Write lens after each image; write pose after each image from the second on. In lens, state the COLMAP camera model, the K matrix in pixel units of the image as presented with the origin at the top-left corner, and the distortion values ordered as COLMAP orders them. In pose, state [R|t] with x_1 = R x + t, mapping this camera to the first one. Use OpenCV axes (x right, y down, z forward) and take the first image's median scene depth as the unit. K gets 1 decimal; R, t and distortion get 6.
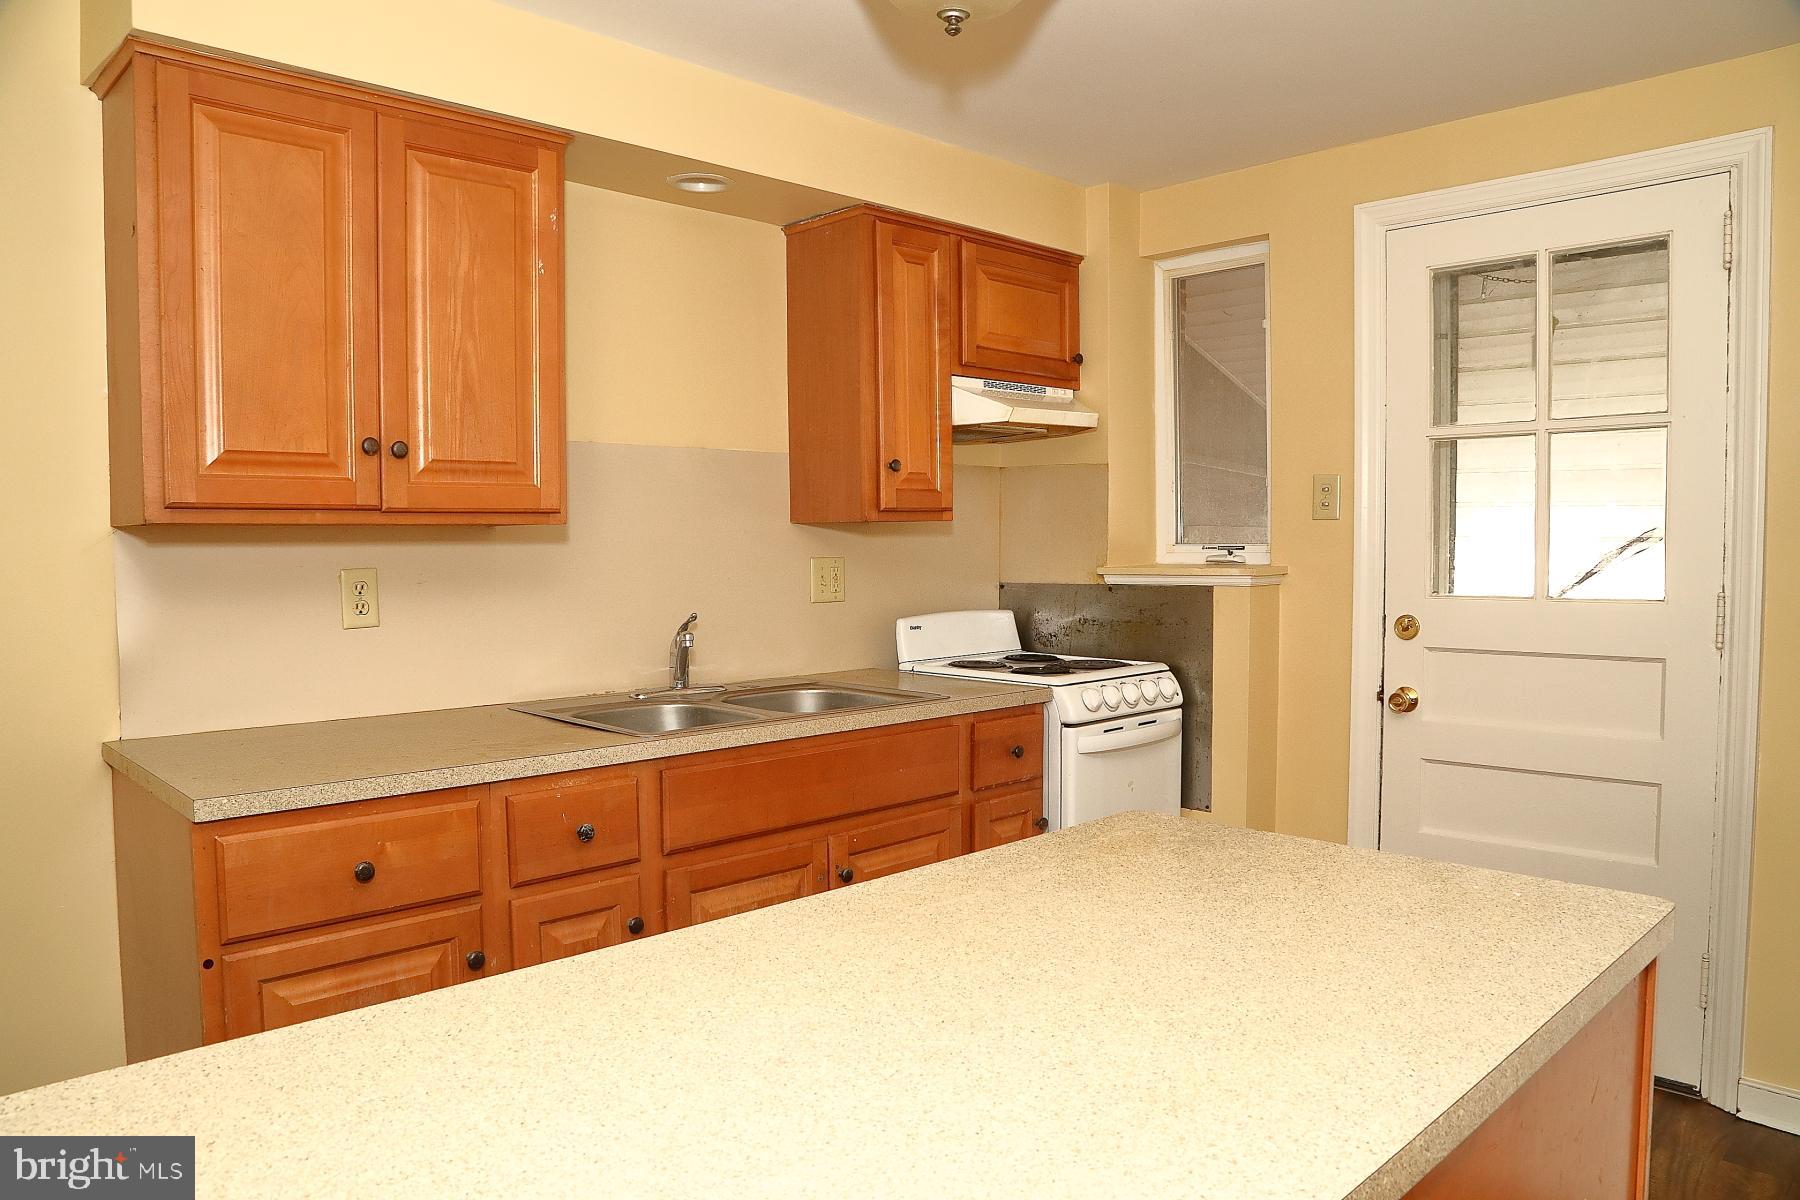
lens RADIAL K [[1219.1, 0, 903.5], [0, 1219.1, 608.1], [0, 0, 1]] dist [-0.112639, 0.058382]
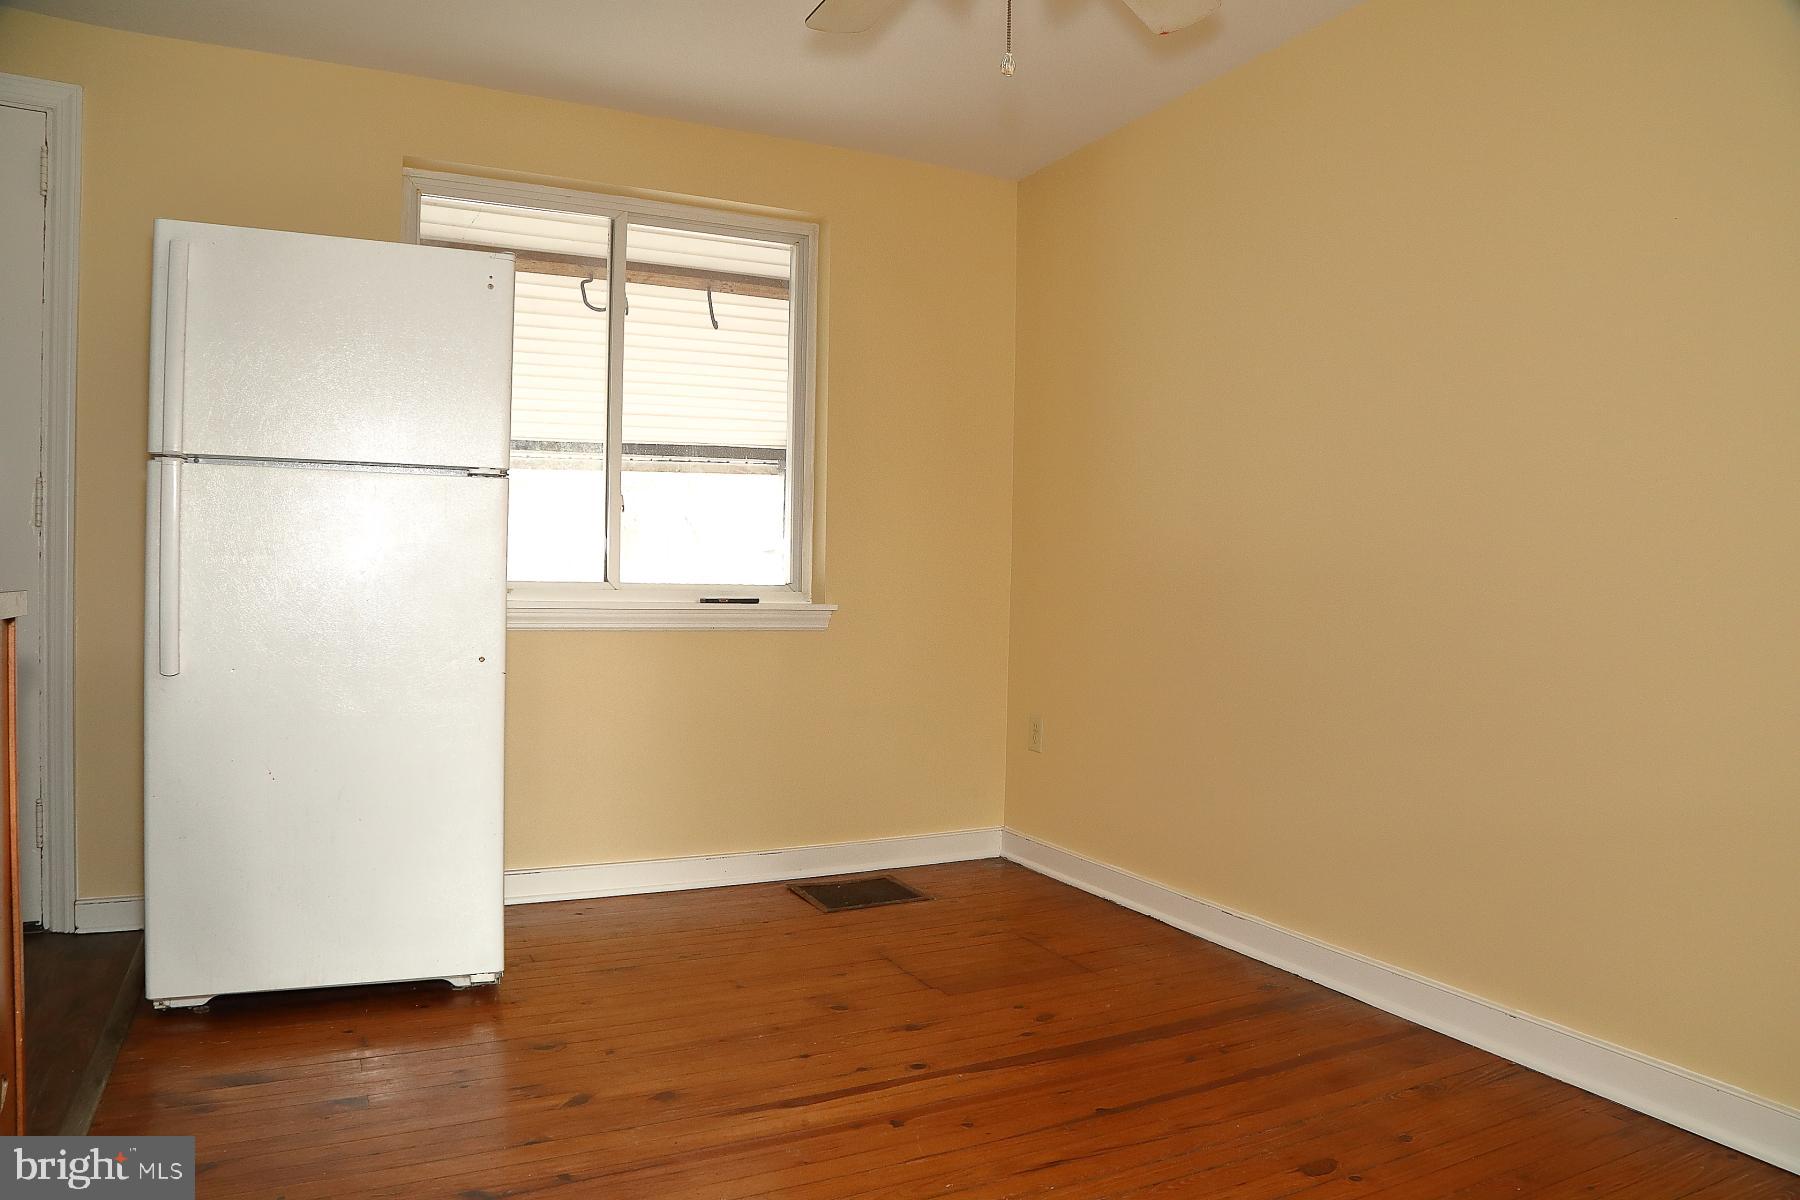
lens RADIAL K [[1234.0, 0, 902.0], [0, 1234.0, 609.8], [0, 0, 1]] dist [-0.113837, 0.065677]
pose [[0.320355, -0.009260, 0.947252, -0.110110], [0.029156, 0.999575, -0.000089, 0.124874], [-0.946849, 0.027646, 0.320489, -0.145276]]
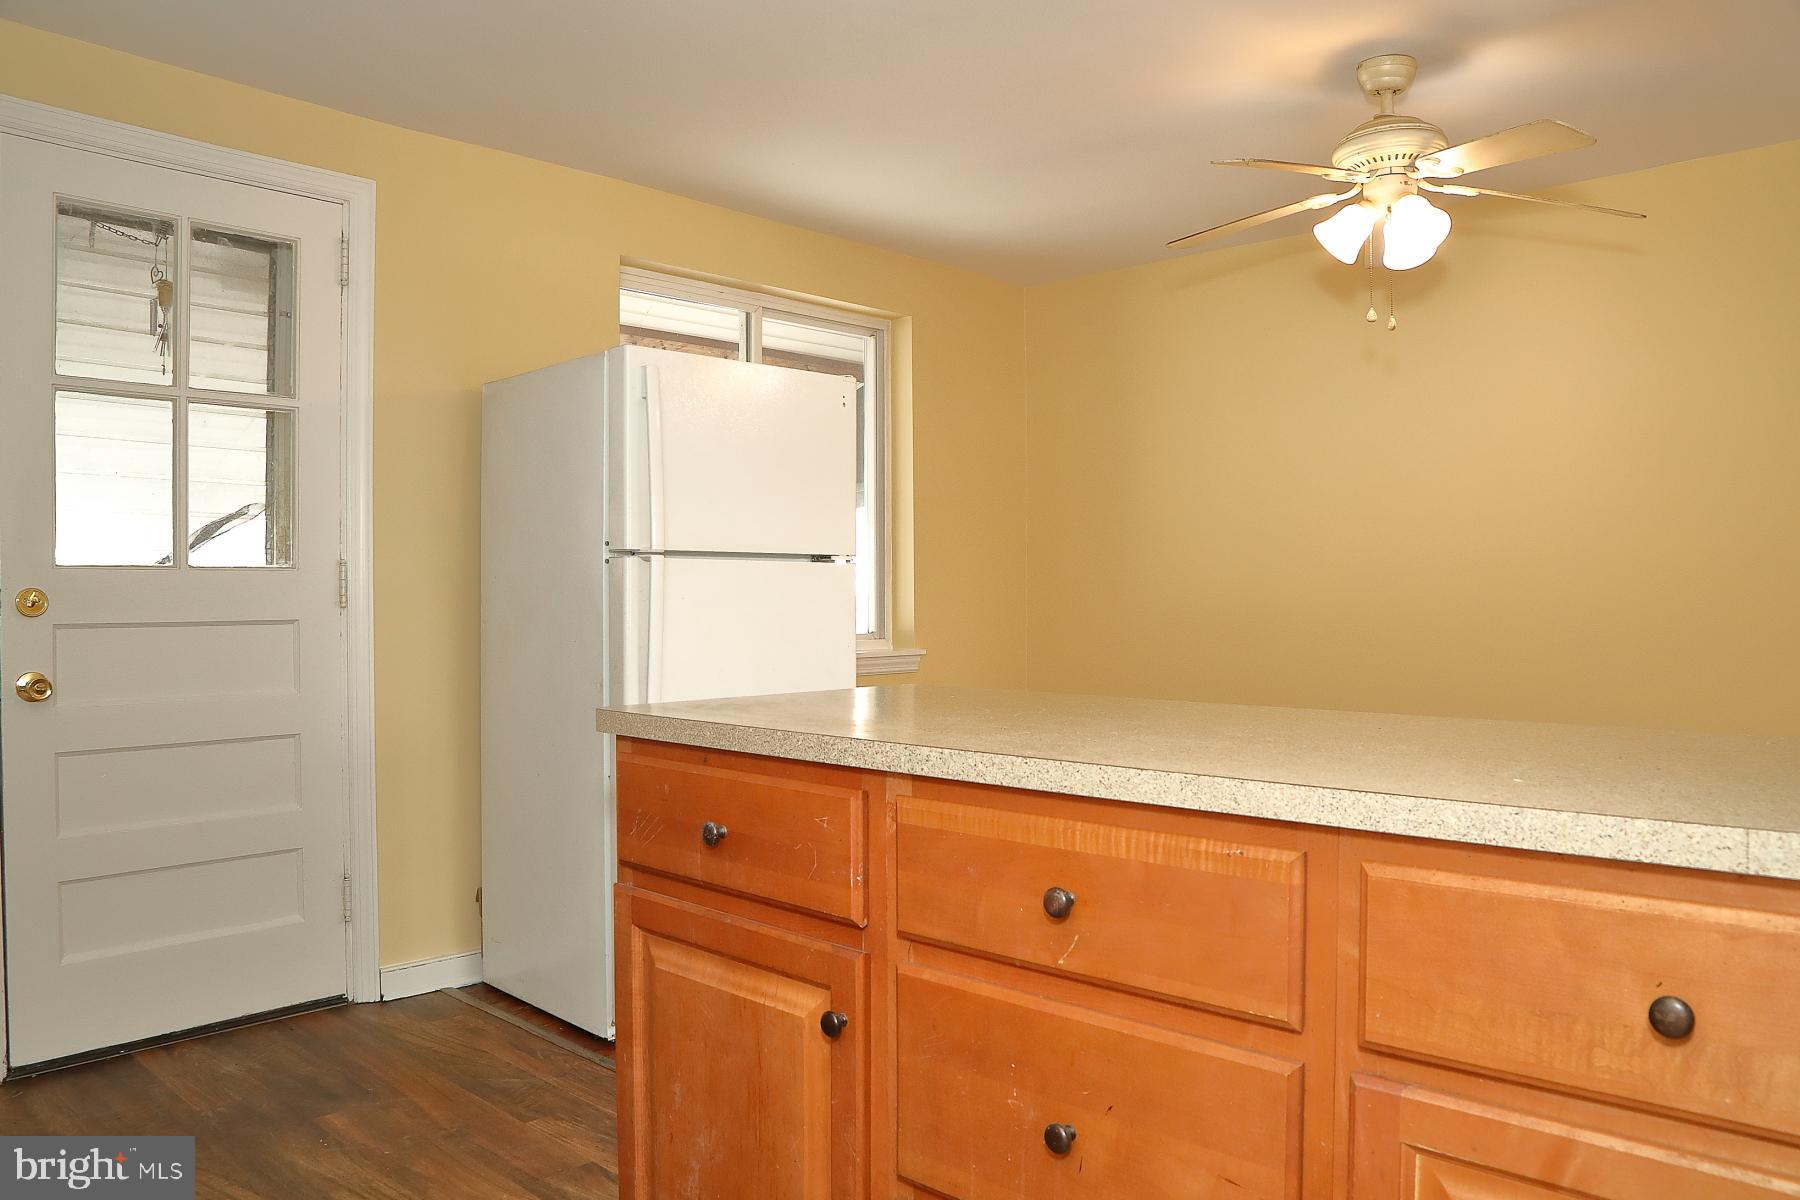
lens RADIAL K [[1234.0, 0, 902.0], [0, 1234.0, 609.8], [0, 0, 1]] dist [-0.113837, 0.065677]
pose [[0.006193, -0.004020, 0.999973, -0.445515], [0.057112, 0.998361, 0.003660, 0.057153], [-0.998349, 0.057088, 0.006412, 0.388320]]
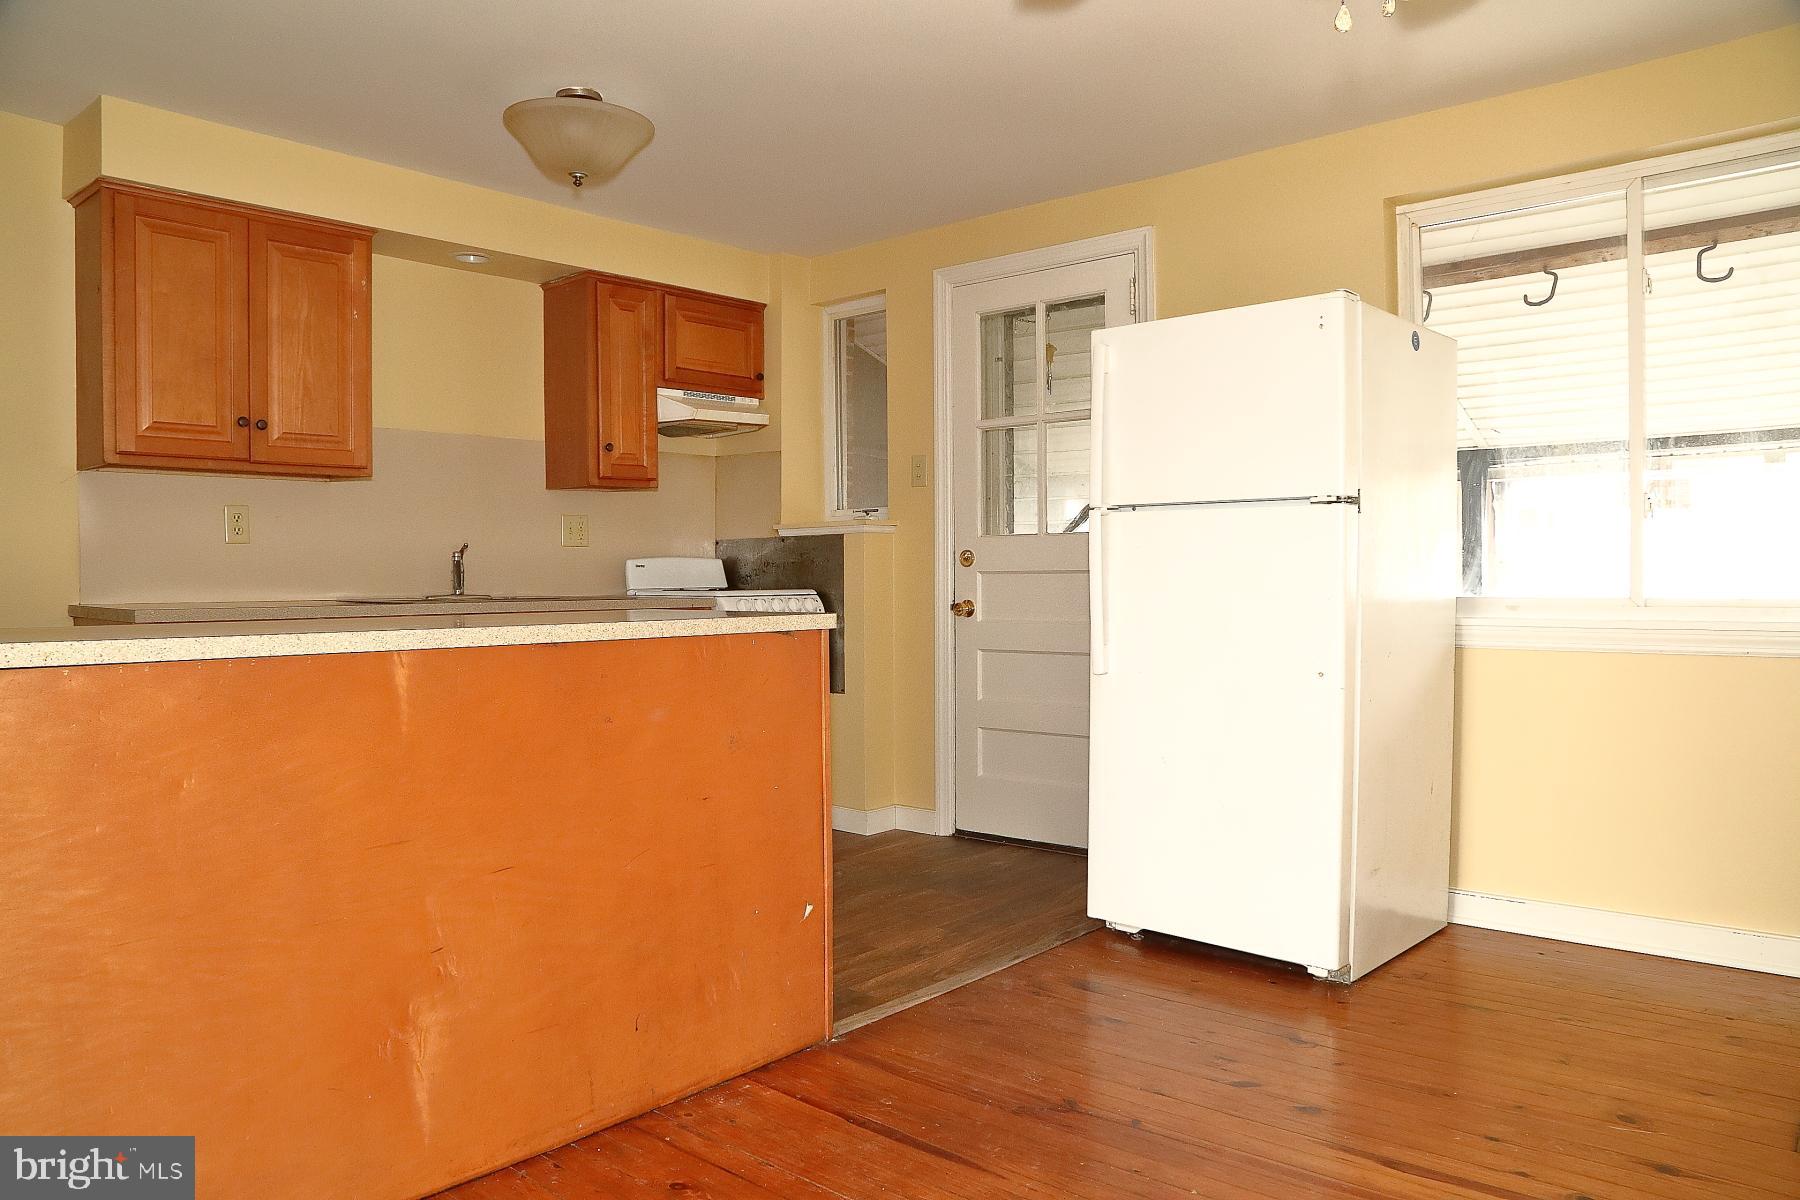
lens RADIAL K [[1234.0, 0, 902.0], [0, 1234.0, 609.8], [0, 0, 1]] dist [-0.113837, 0.065677]
pose [[0.997777, -0.001520, 0.066618, 0.258080], [0.003360, 0.999616, -0.027517, 0.126690], [-0.066550, 0.027679, 0.997399, -0.516773]]
